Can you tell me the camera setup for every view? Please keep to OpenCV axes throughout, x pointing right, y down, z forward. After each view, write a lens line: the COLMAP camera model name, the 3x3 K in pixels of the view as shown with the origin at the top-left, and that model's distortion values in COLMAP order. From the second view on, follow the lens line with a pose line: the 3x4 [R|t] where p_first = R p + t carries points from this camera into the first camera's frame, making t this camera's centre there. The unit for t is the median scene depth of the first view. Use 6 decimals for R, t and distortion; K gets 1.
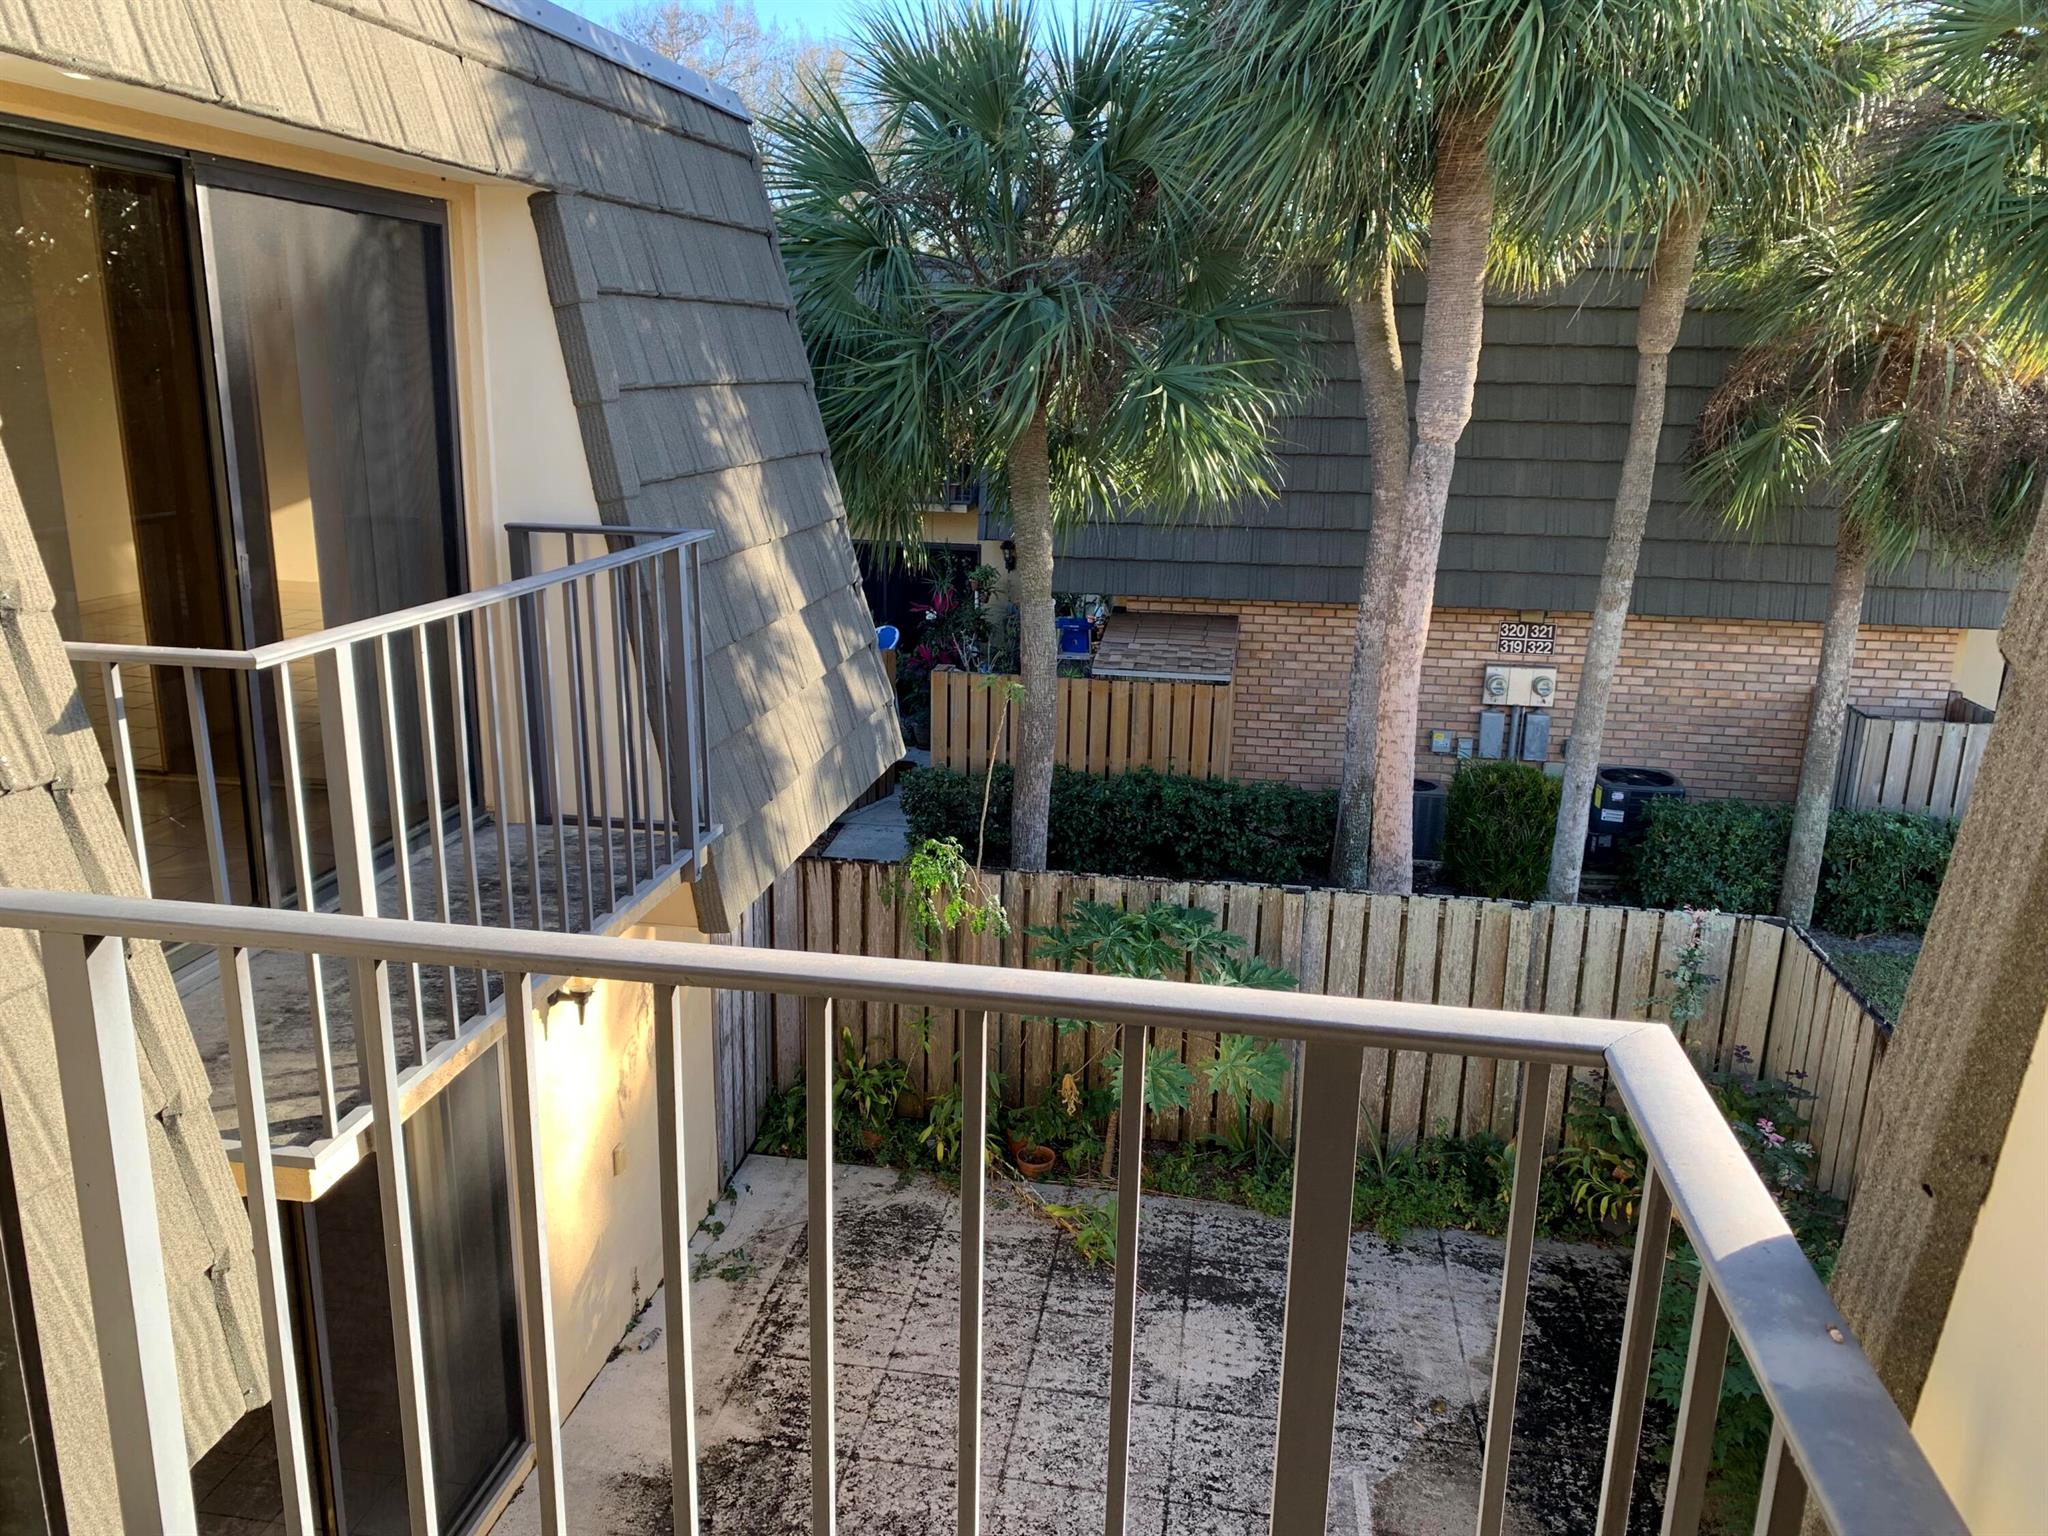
lens RADIAL K [[1576.2, 0, 1012.7], [0, 1576.2, 781.9], [0, 0, 1]] dist [0.023280, -0.012653]
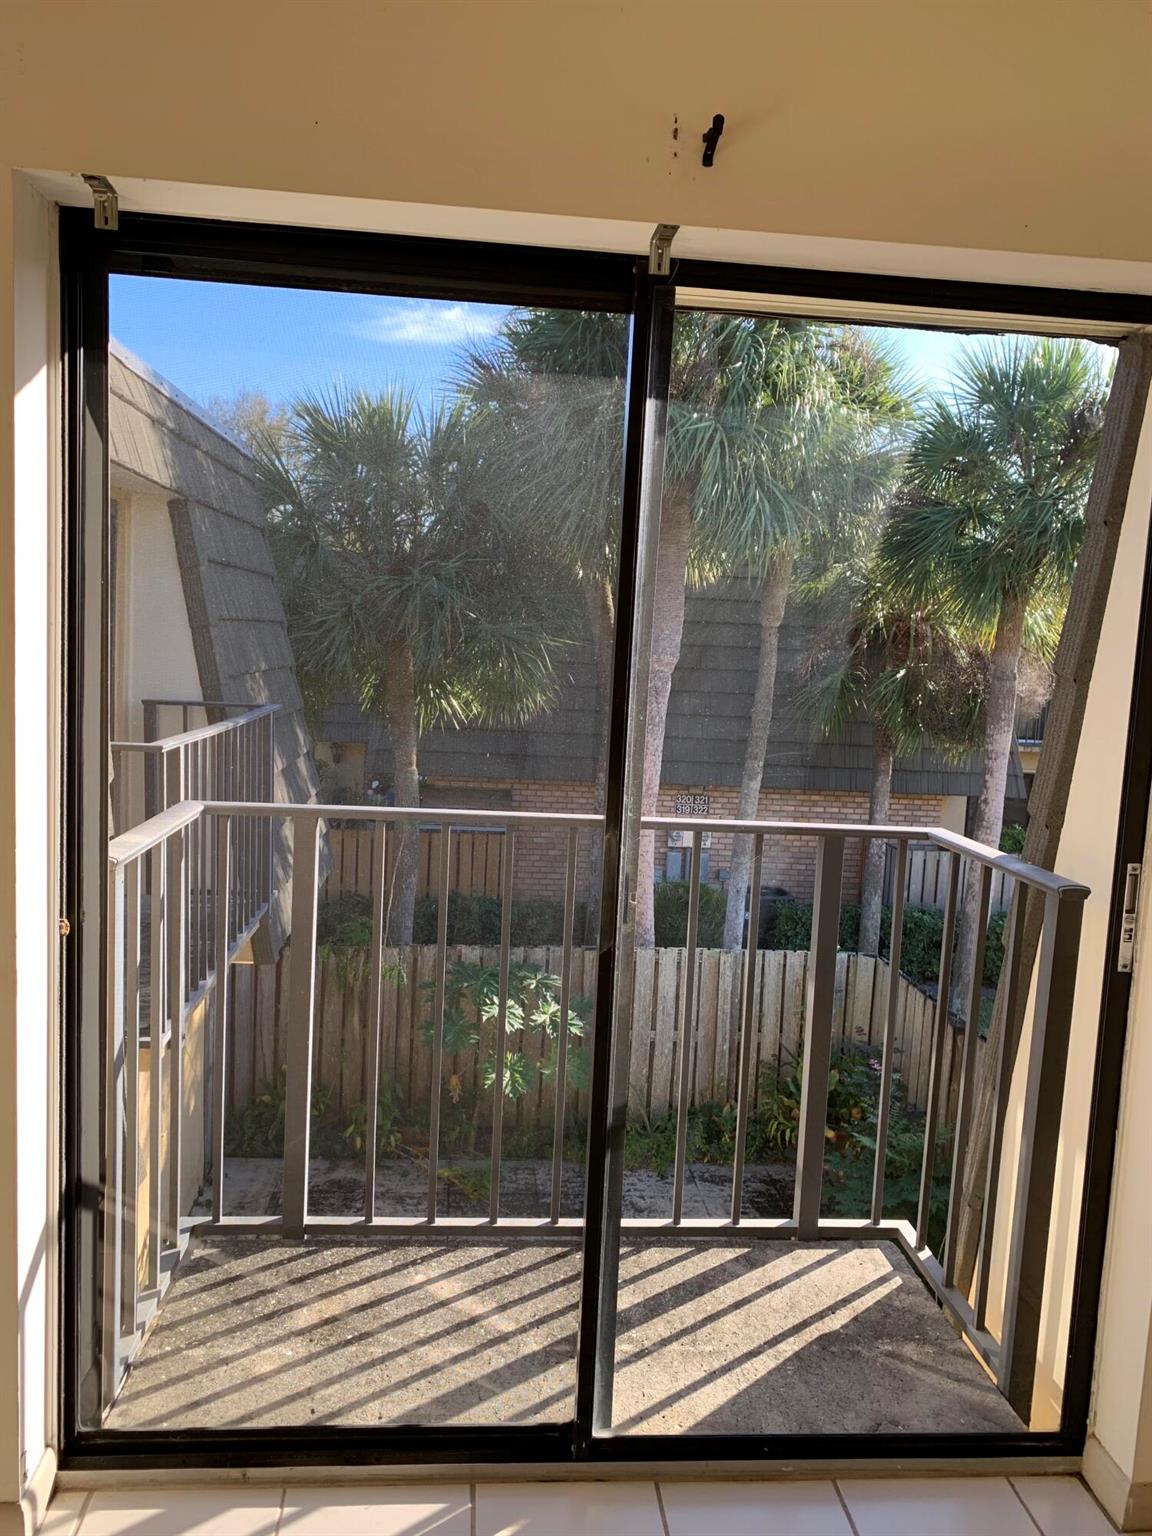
lens RADIAL K [[1182.2, 0, 579.8], [0, 1182.2, 765.8], [0, 0, 1]] dist [0.023280, -0.012653]
pose [[0.967940, 0.001199, 0.251179, -0.124524], [0.035309, 0.989409, -0.140792, 0.053268], [-0.248688, 0.145147, 0.957647, -0.145829]]
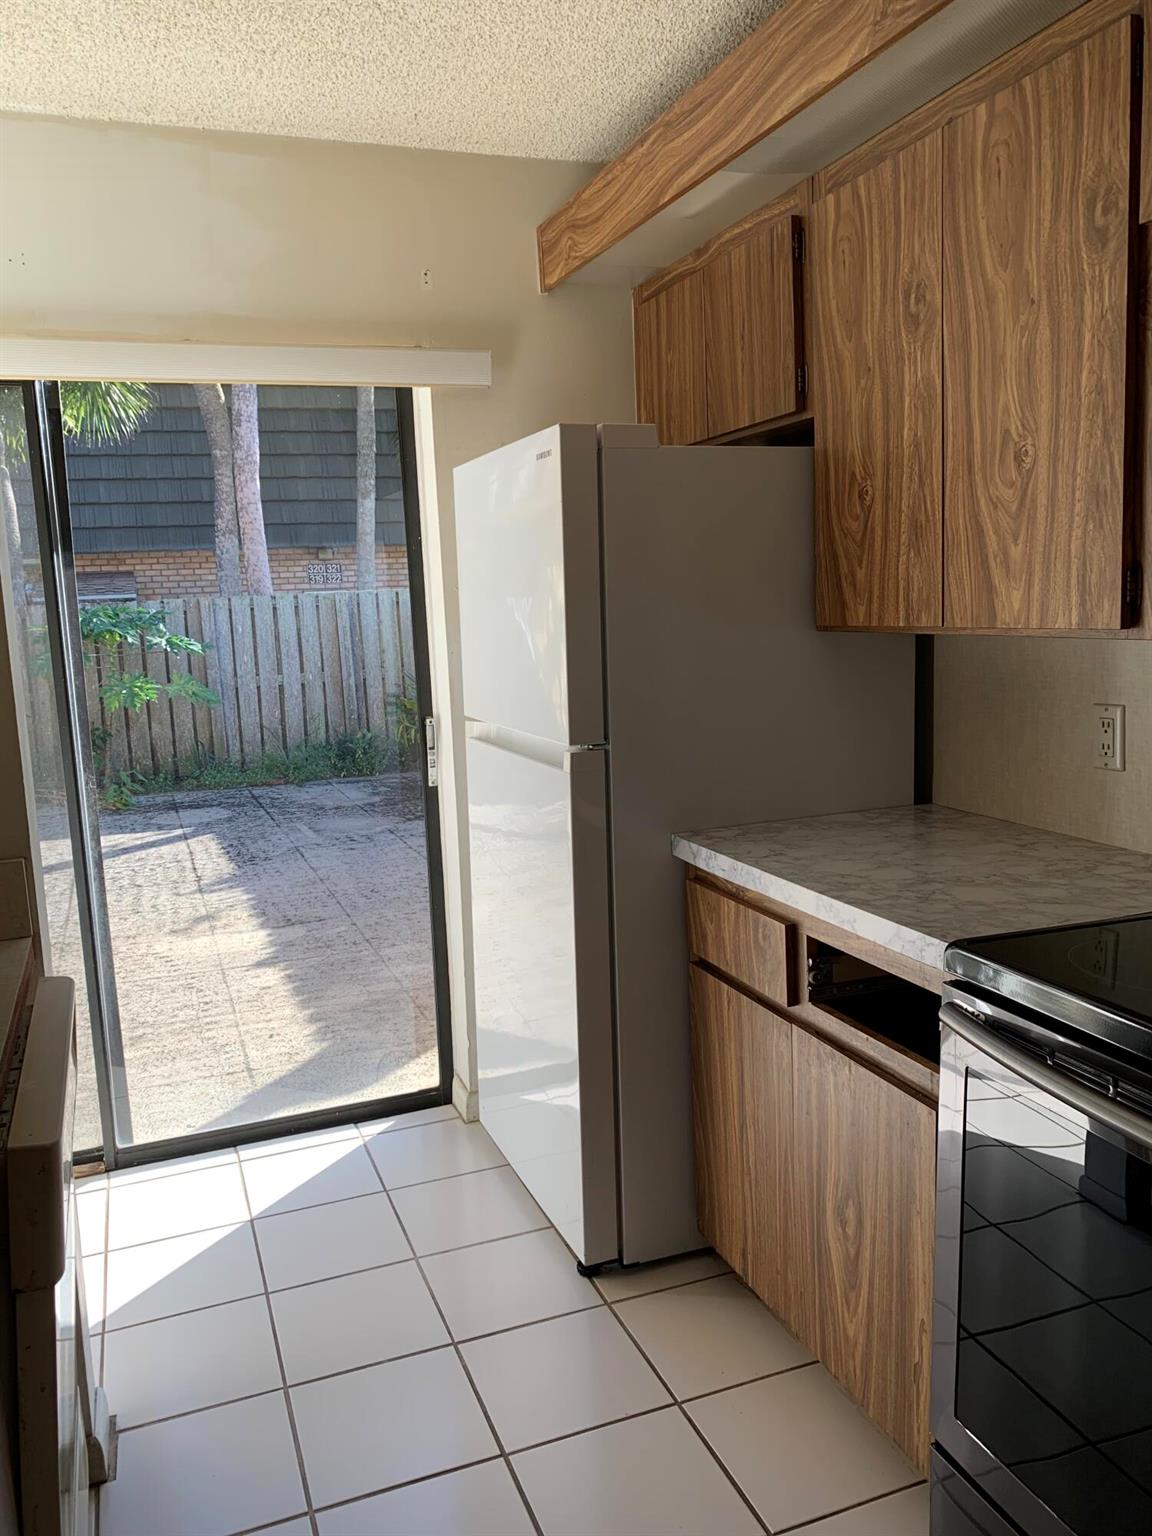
lens RADIAL K [[1182.2, 0, 572.0], [0, 1182.2, 767.5], [0, 0, 1]] dist [0.023280, -0.012653]
pose [[0.864257, -0.130992, 0.485696, -0.109242], [0.191751, 0.978392, -0.077335, 0.404242], [-0.465071, 0.159970, 0.870700, -0.207004]]
